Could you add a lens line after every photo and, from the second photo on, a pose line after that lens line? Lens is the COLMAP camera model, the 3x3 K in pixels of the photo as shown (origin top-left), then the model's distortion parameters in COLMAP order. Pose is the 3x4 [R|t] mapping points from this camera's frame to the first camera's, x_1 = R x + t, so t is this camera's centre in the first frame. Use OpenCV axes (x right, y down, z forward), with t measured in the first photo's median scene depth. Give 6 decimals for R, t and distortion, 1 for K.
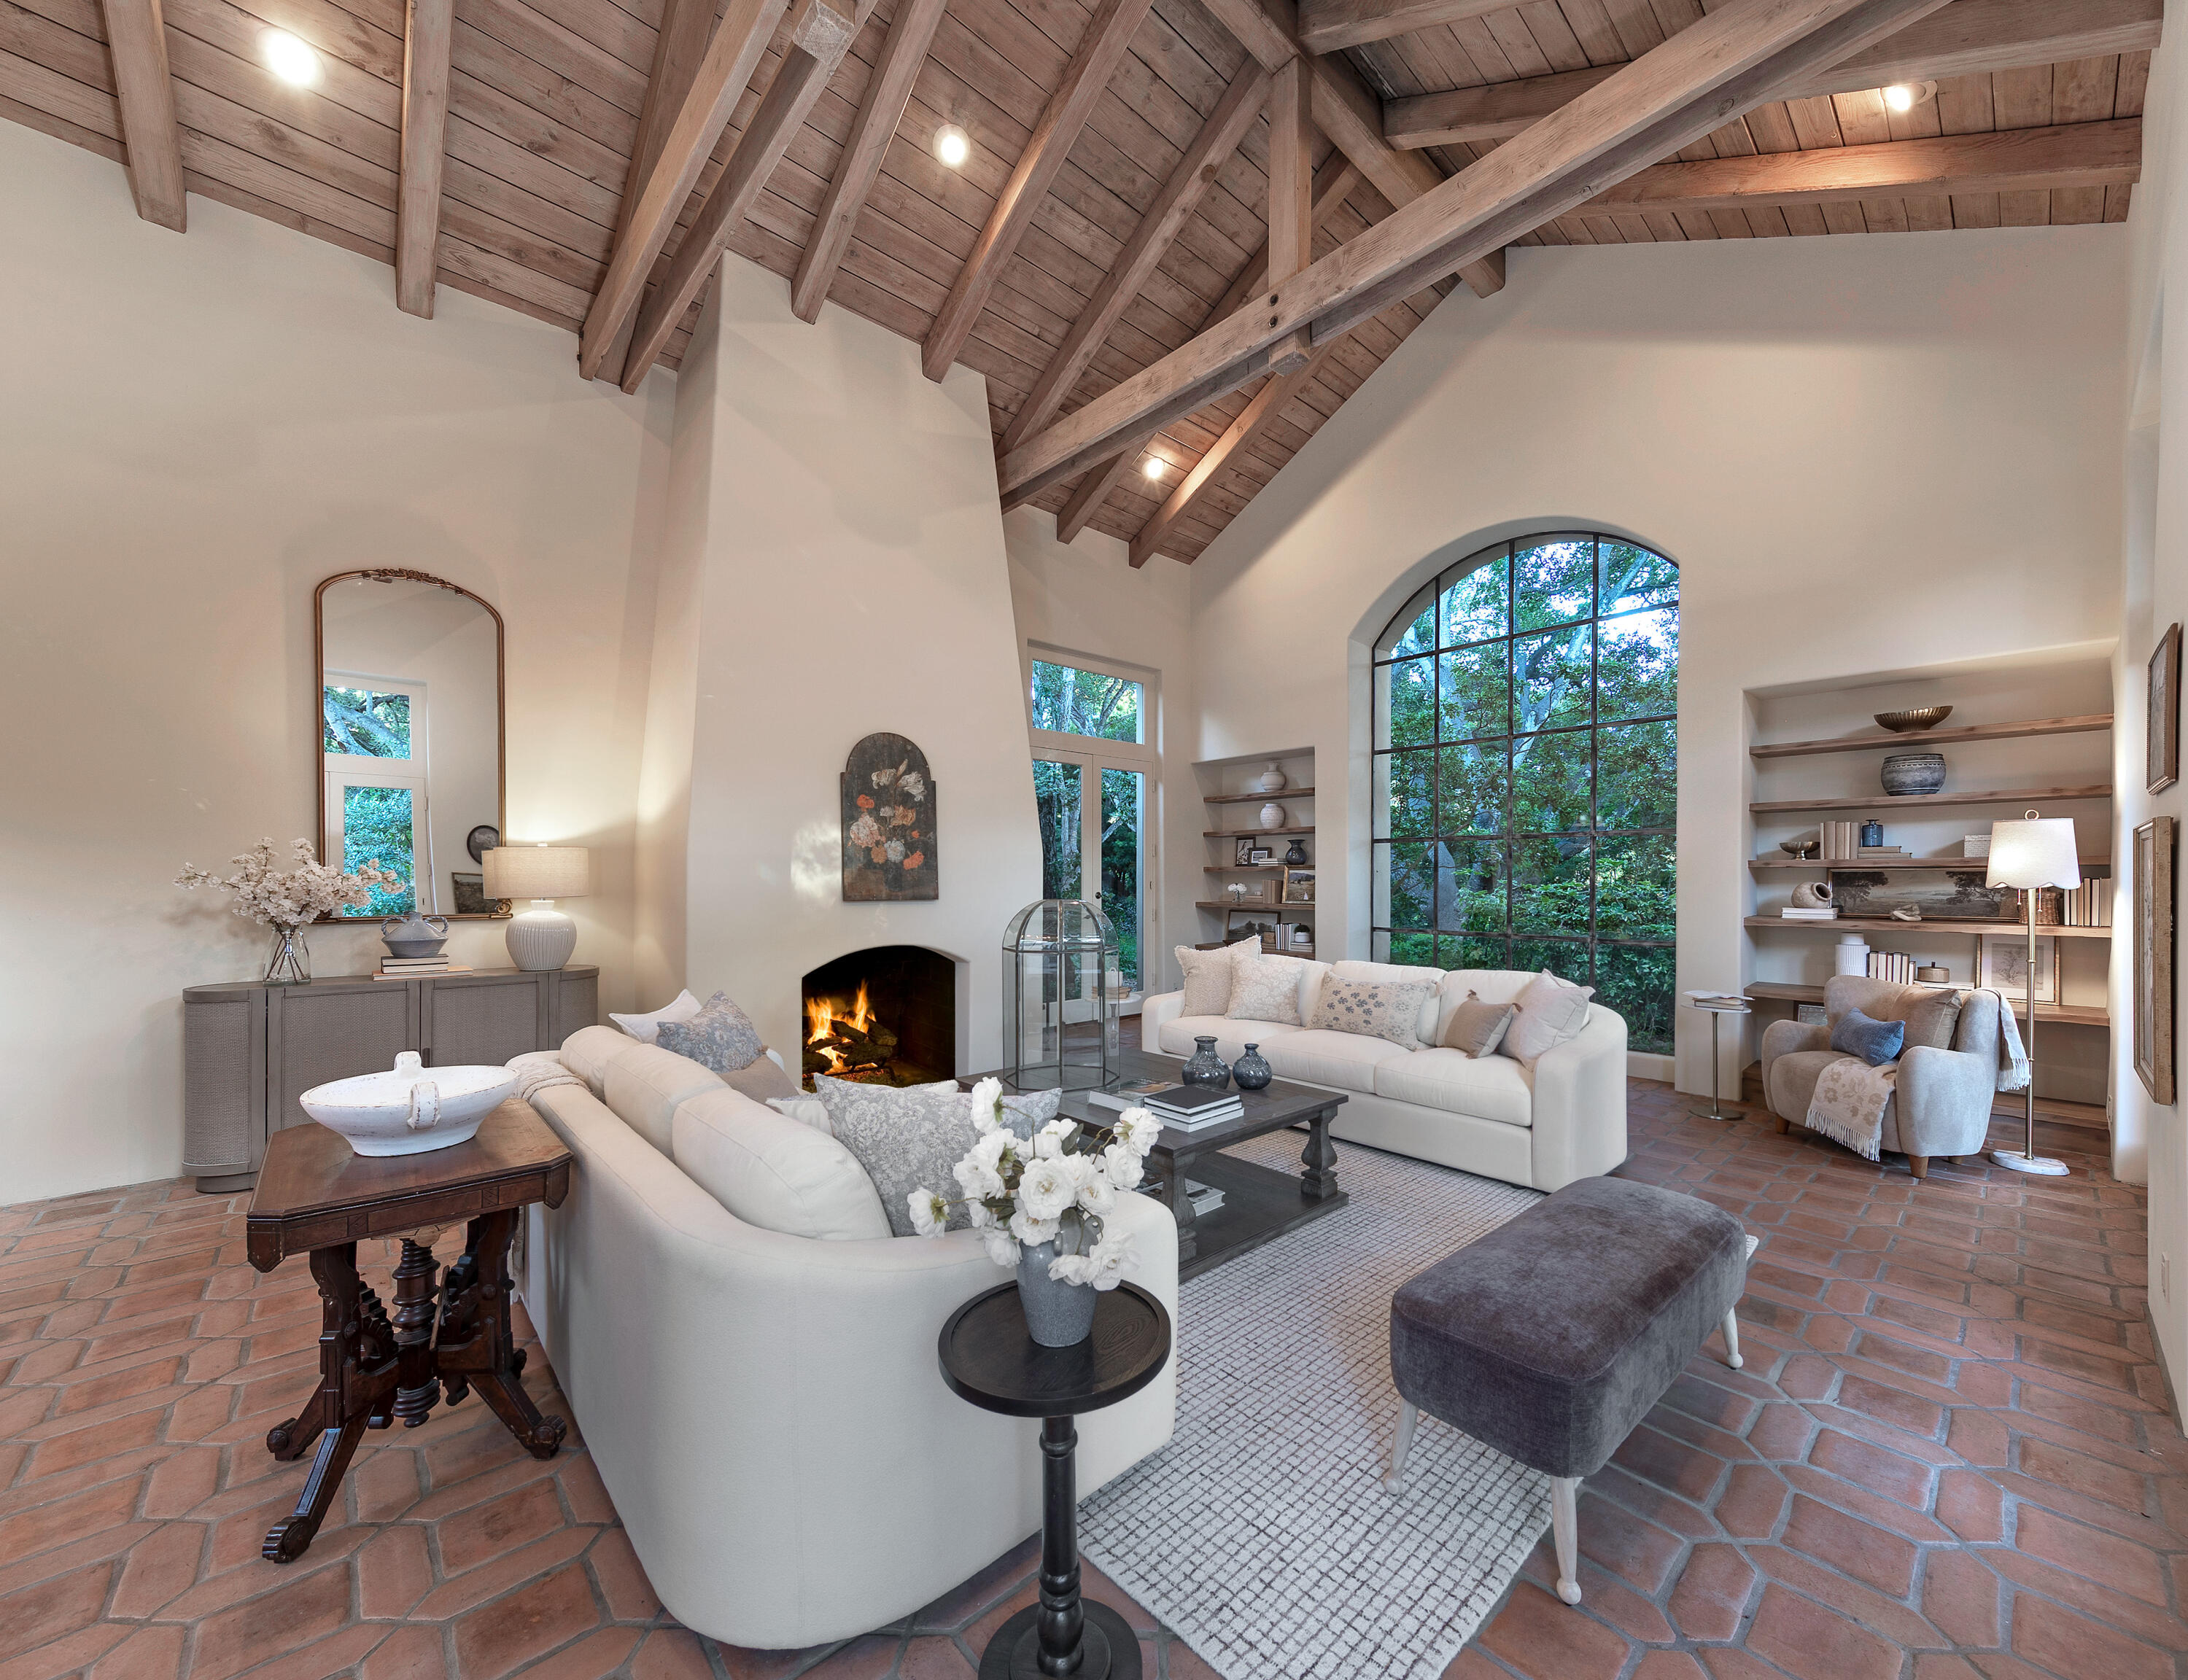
lens RADIAL K [[840.9, 0, 1137.2], [0, 840.9, 886.4], [0, 0, 1]] dist [0.000786, 0.000078]
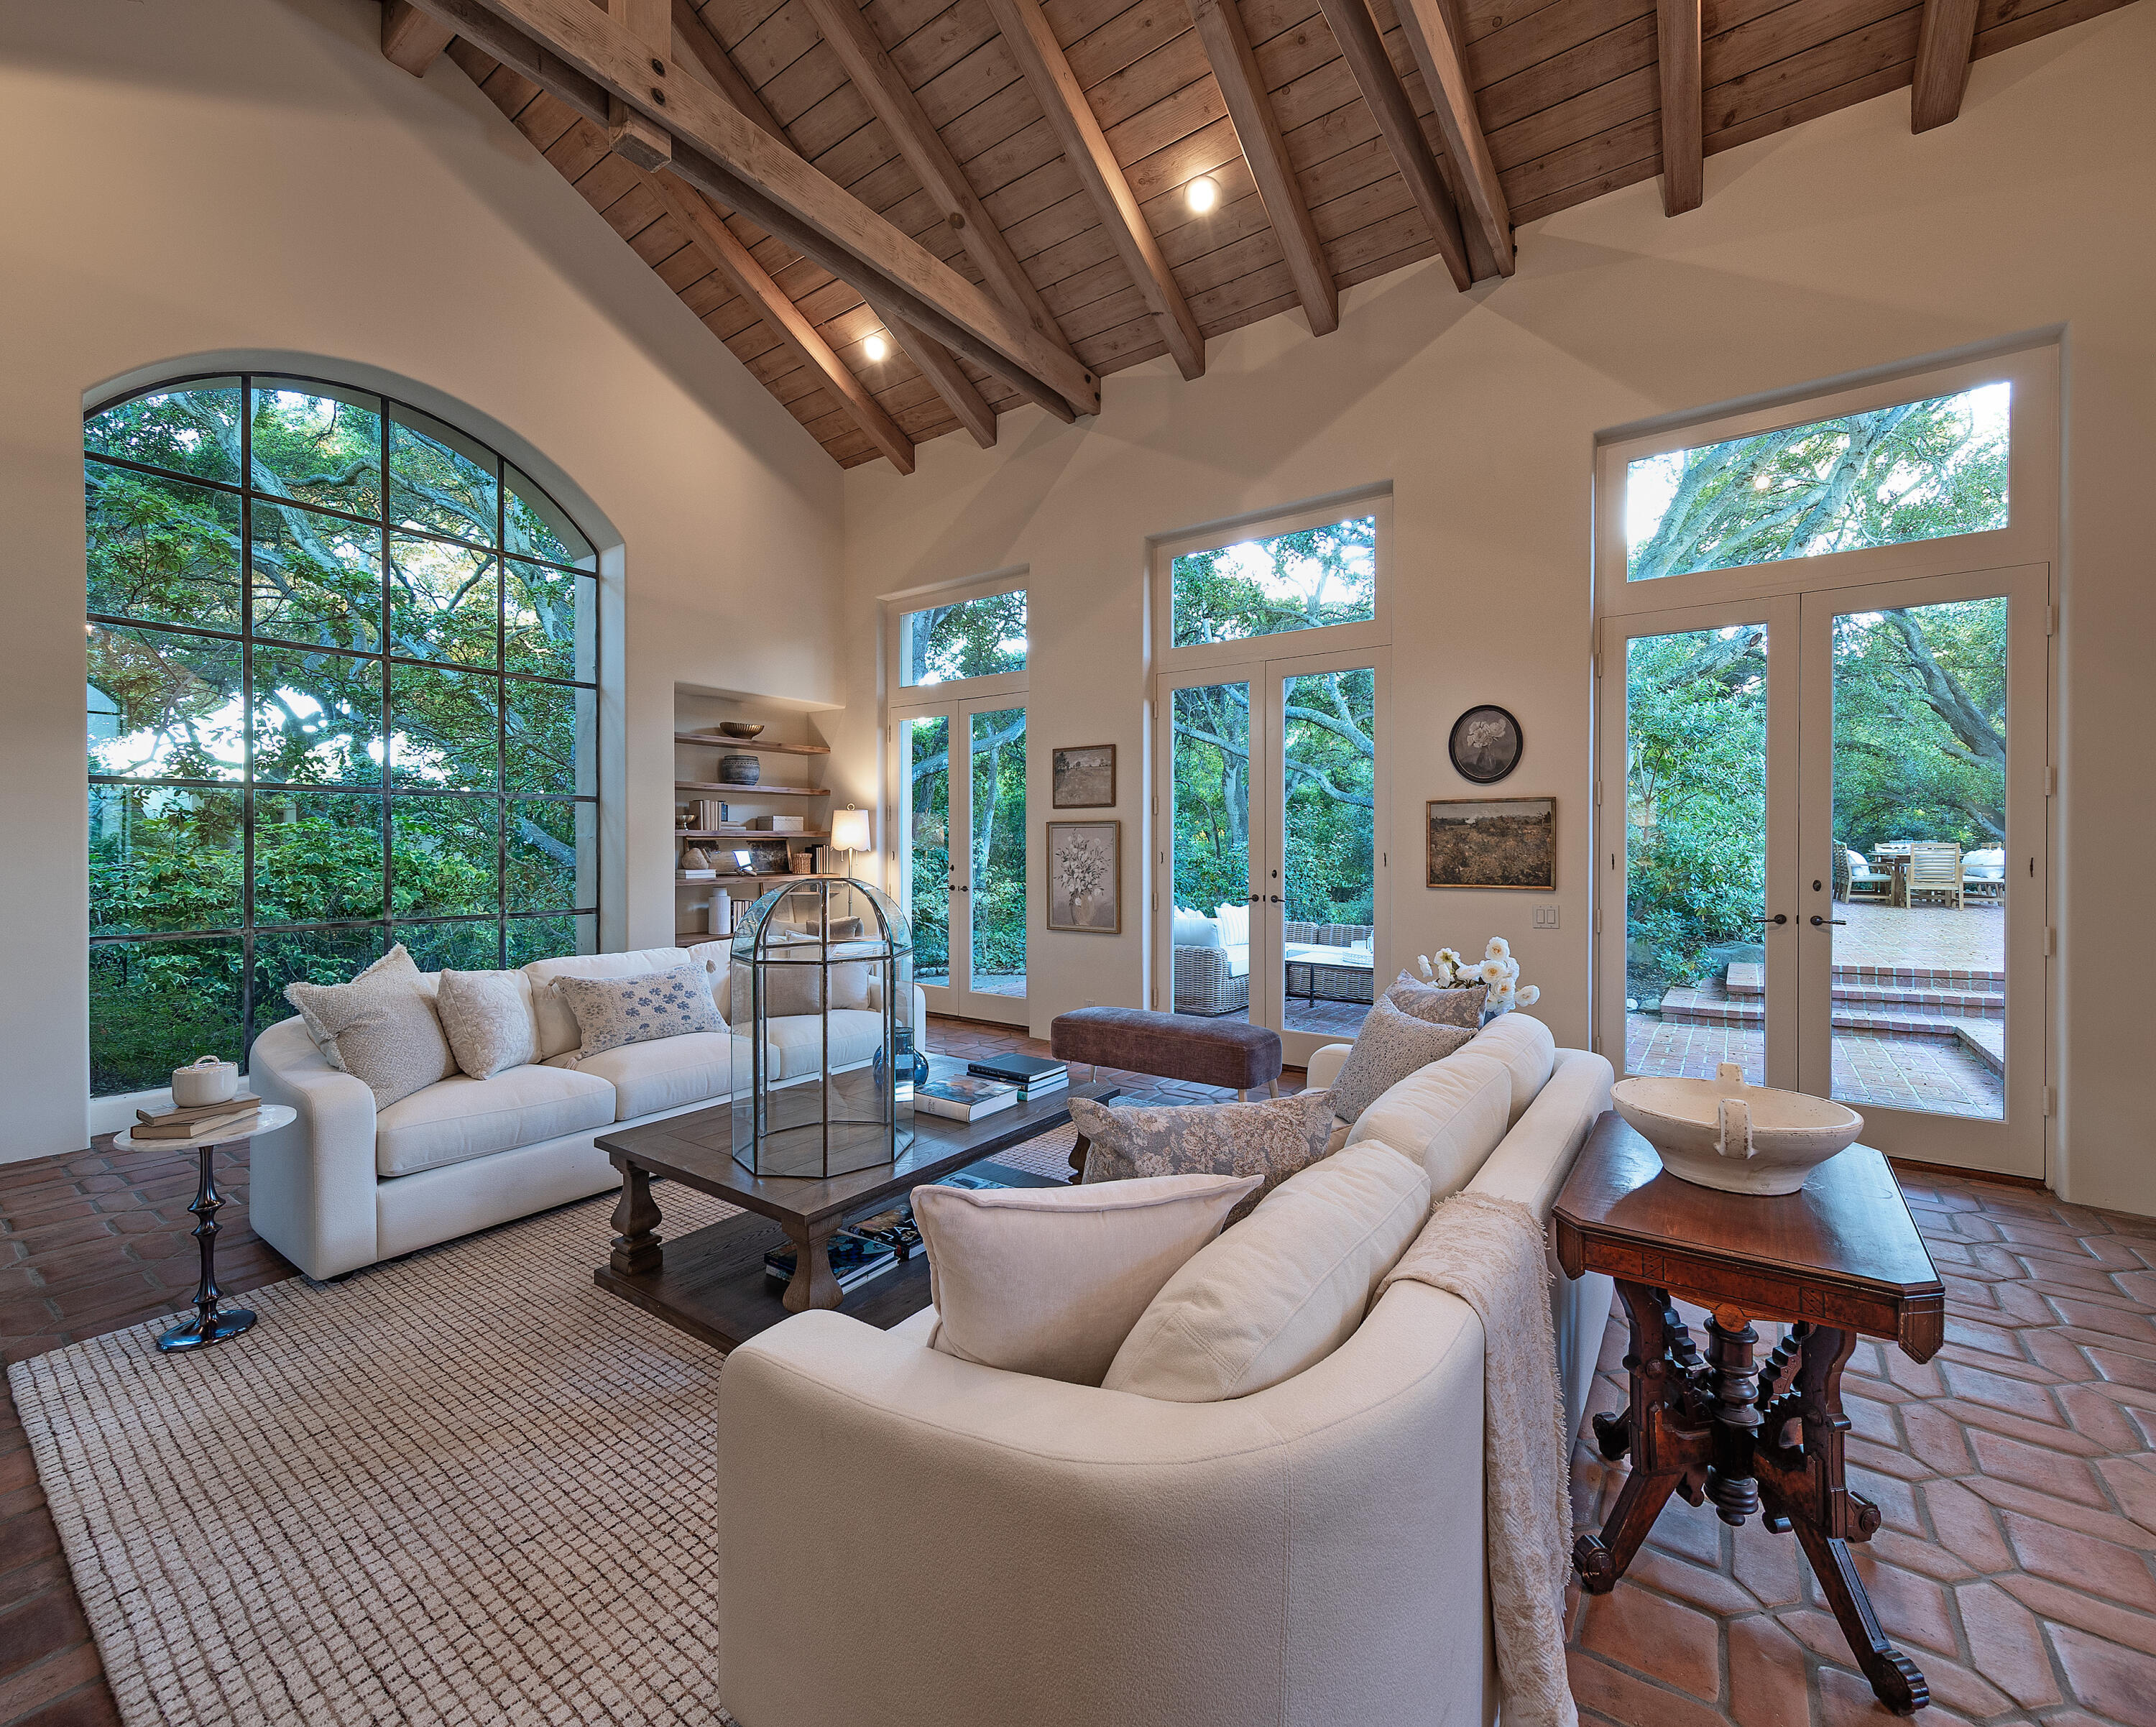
lens RADIAL K [[903.3, 0, 1080.0], [0, 903.3, 851.4], [0, 0, 1]] dist [-0.000099, 0.000004]
pose [[-0.187159, -0.009296, 0.982286, -0.678120], [0.005053, 0.999933, 0.010426, -0.012592], [-0.982317, 0.006914, -0.187100, 0.769365]]
